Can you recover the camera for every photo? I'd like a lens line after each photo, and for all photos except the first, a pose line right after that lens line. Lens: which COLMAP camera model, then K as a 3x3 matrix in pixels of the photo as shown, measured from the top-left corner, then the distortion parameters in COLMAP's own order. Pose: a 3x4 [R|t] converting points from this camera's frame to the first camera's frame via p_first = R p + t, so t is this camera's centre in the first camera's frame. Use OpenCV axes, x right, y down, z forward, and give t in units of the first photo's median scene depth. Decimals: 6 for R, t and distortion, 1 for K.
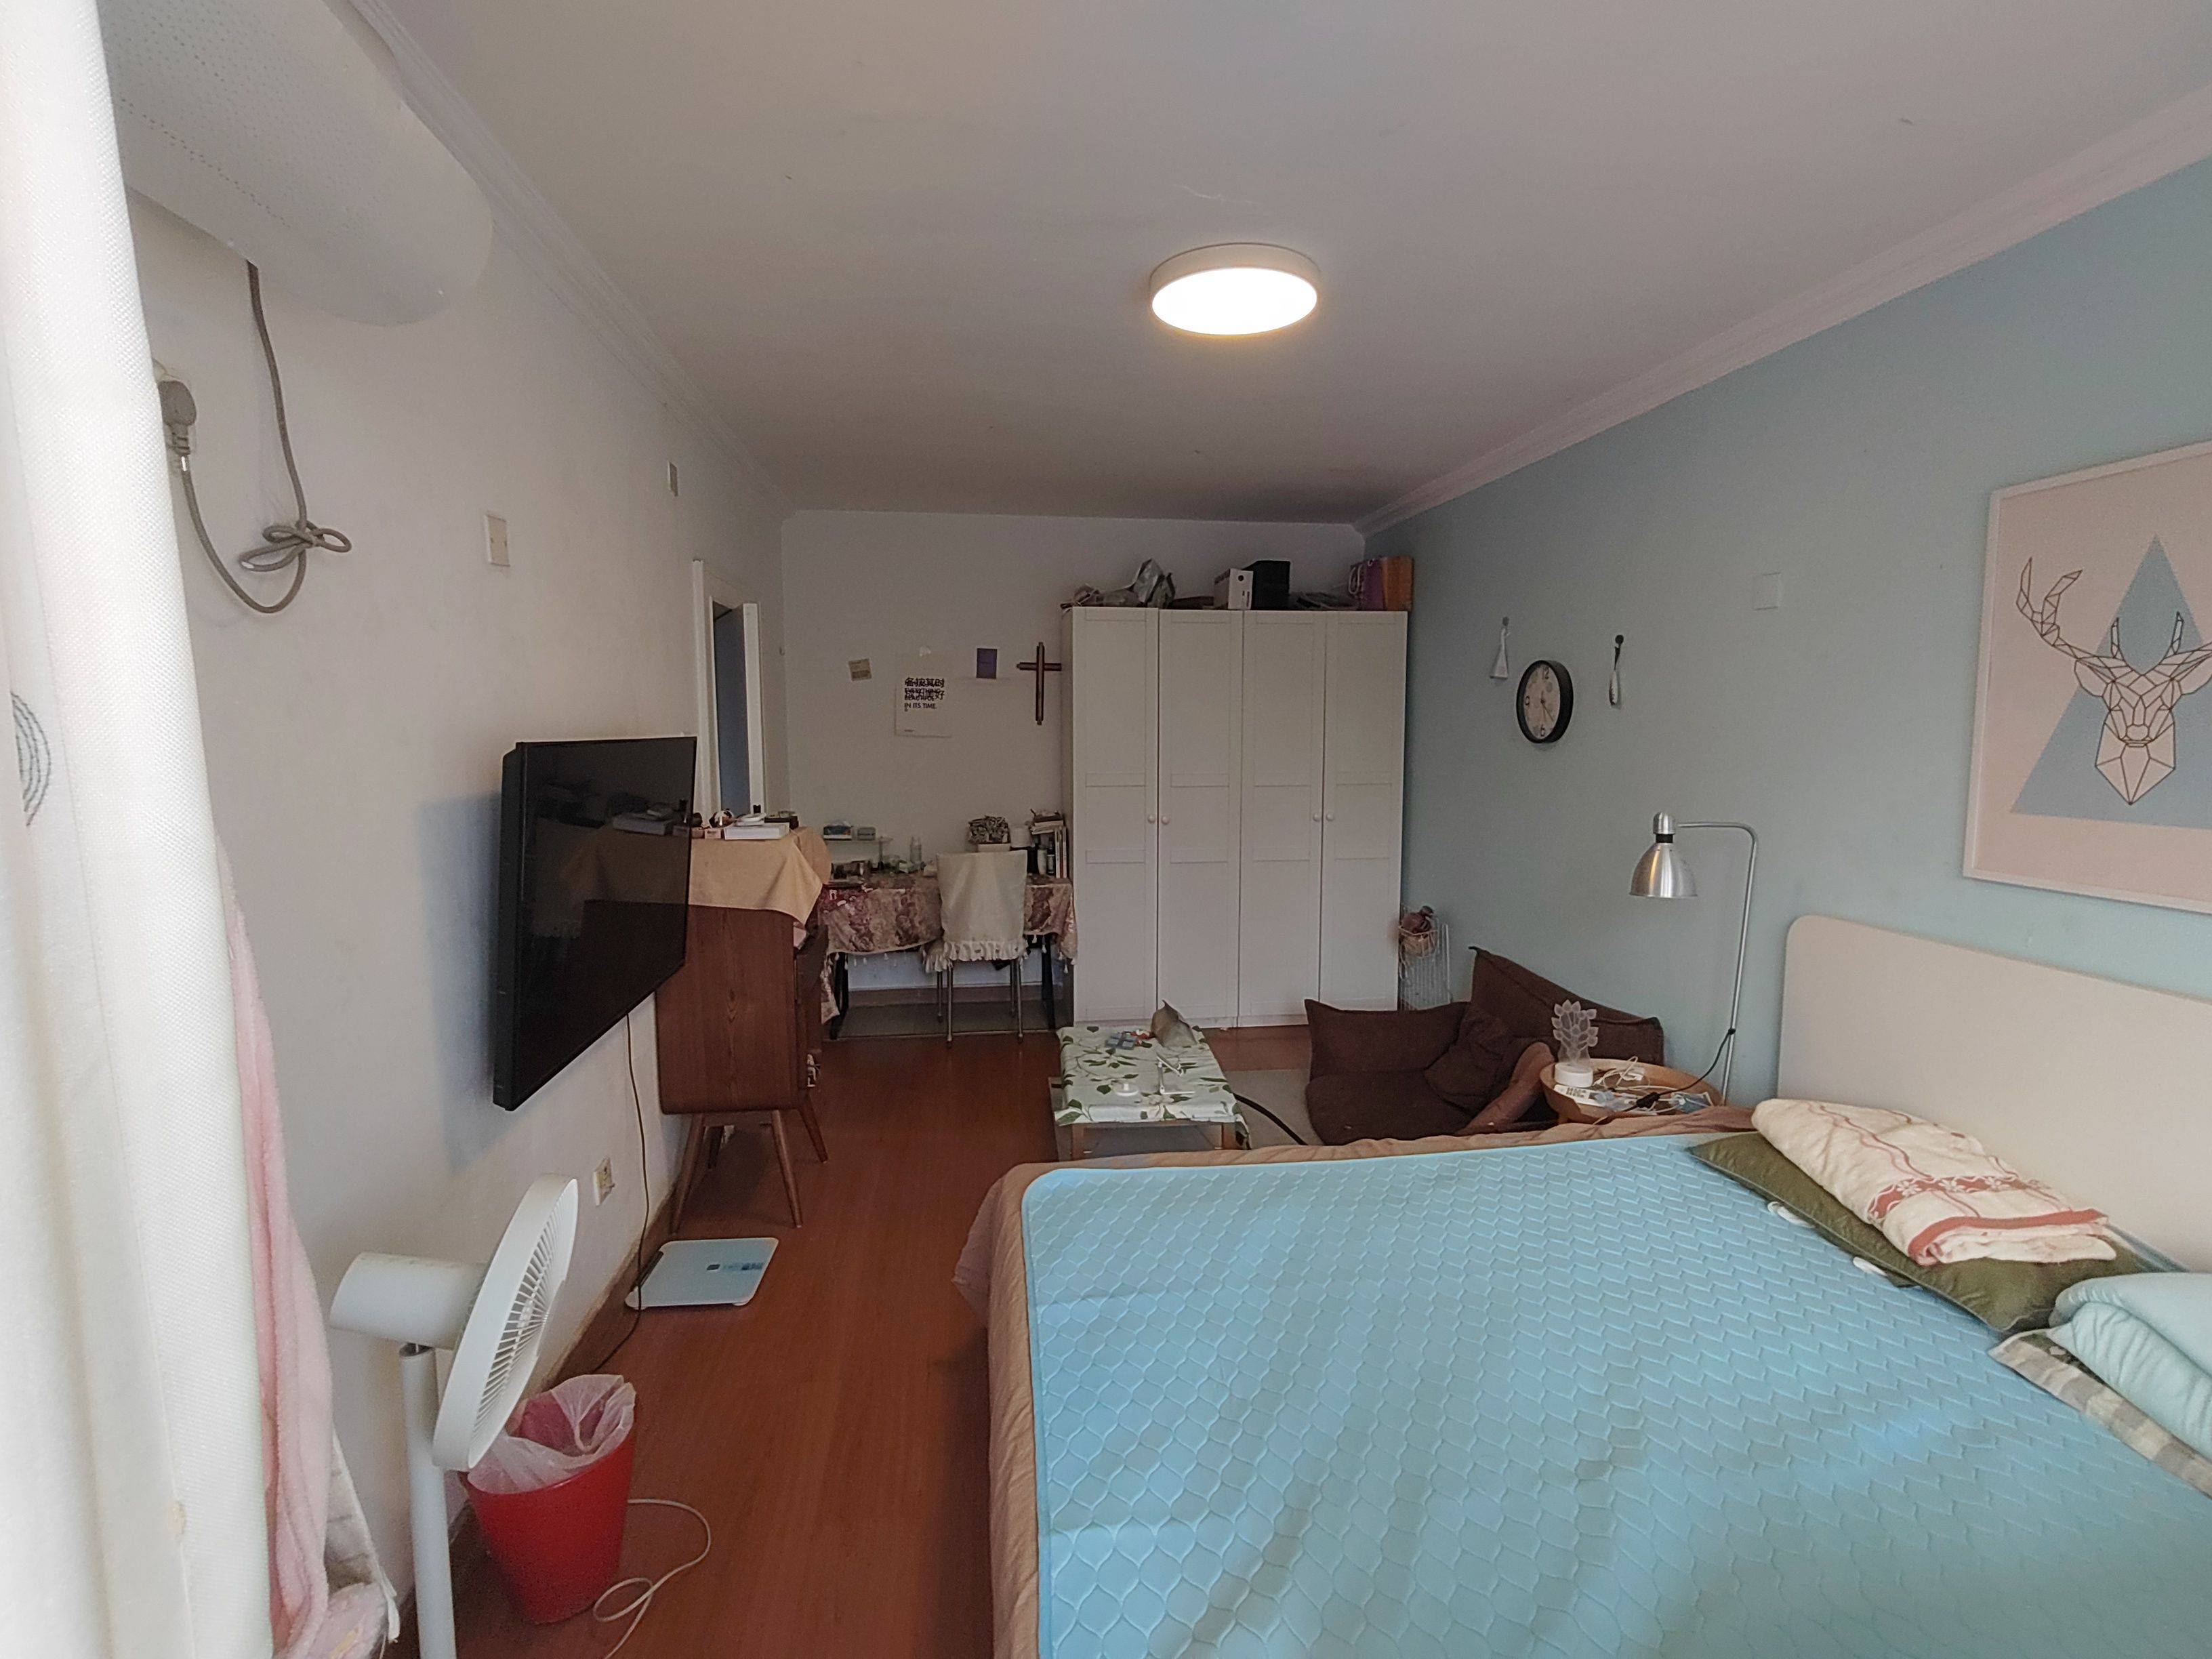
lens RADIAL K [[1027.1, 0, 1105.8], [0, 1027.1, 824.7], [0, 0, 1]] dist [0.004685, 0.000079]
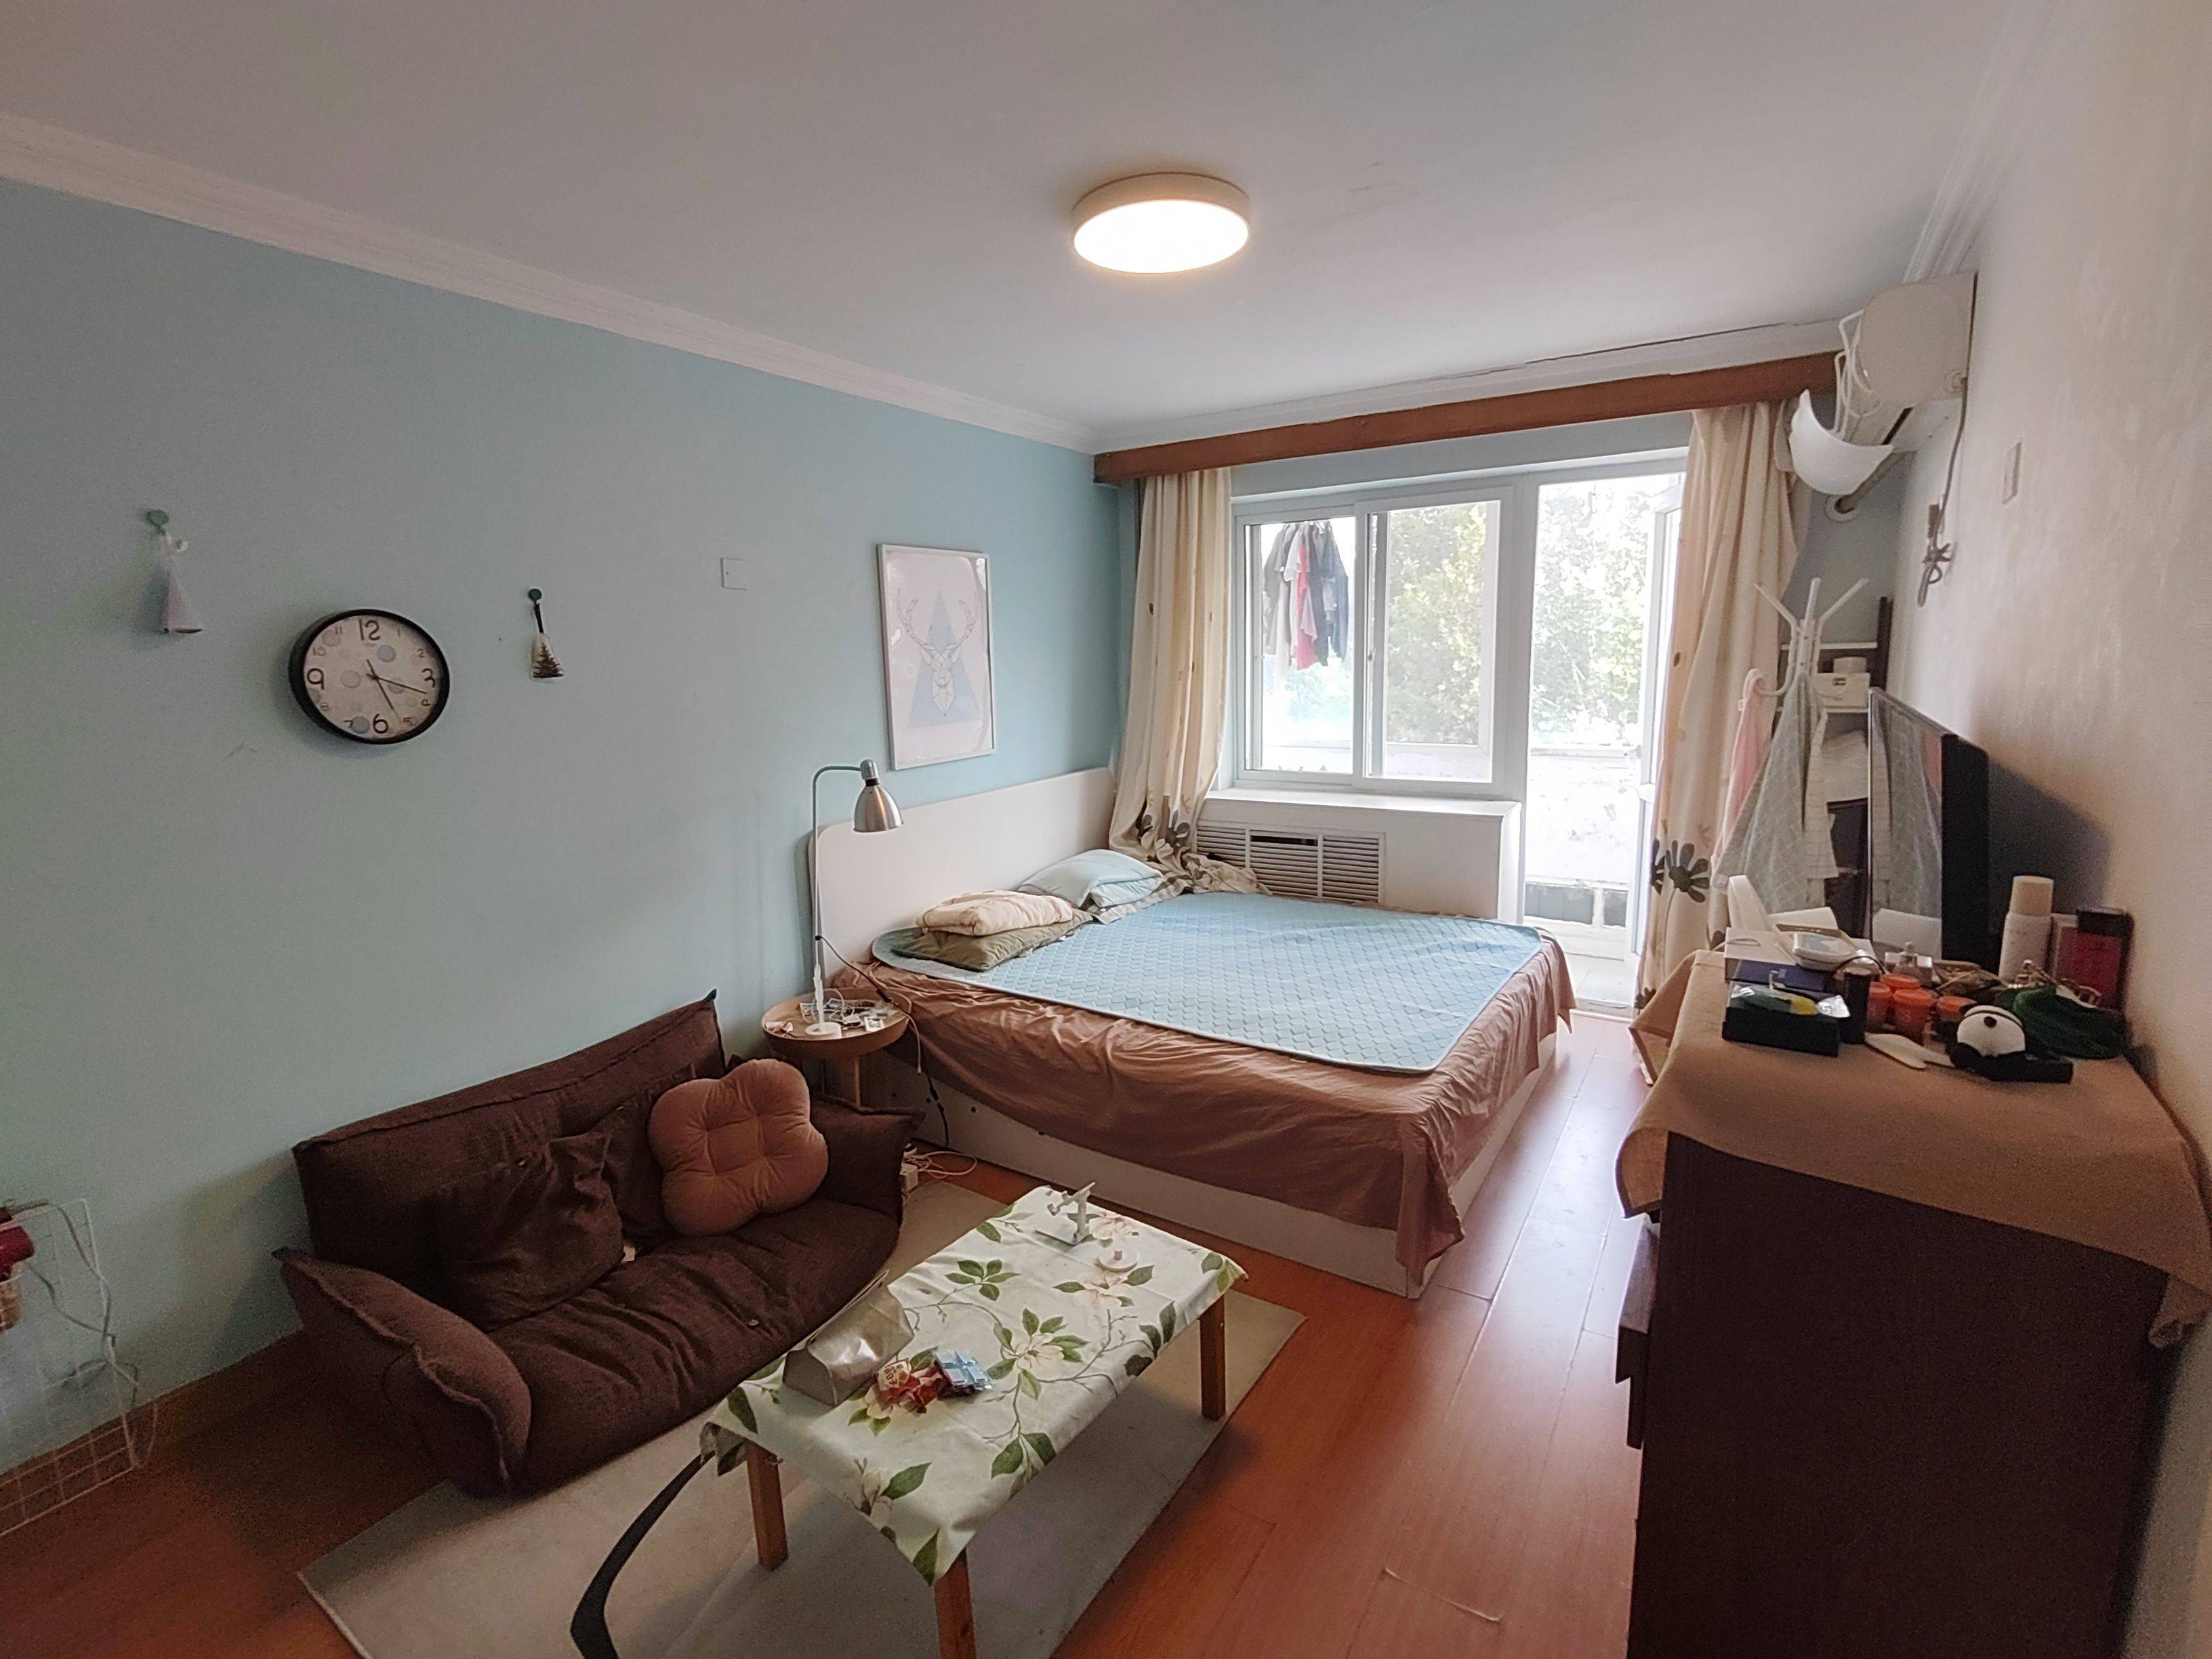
lens RADIAL K [[1027.1, 0, 1106.5], [0, 1027.1, 829.0], [0, 0, 1]] dist [0.004685, 0.000079]
pose [[-0.766897, -0.097375, 0.634340, -0.330036], [0.085973, 0.963925, 0.251907, -0.158814], [-0.635985, 0.247723, -0.730860, 1.272882]]
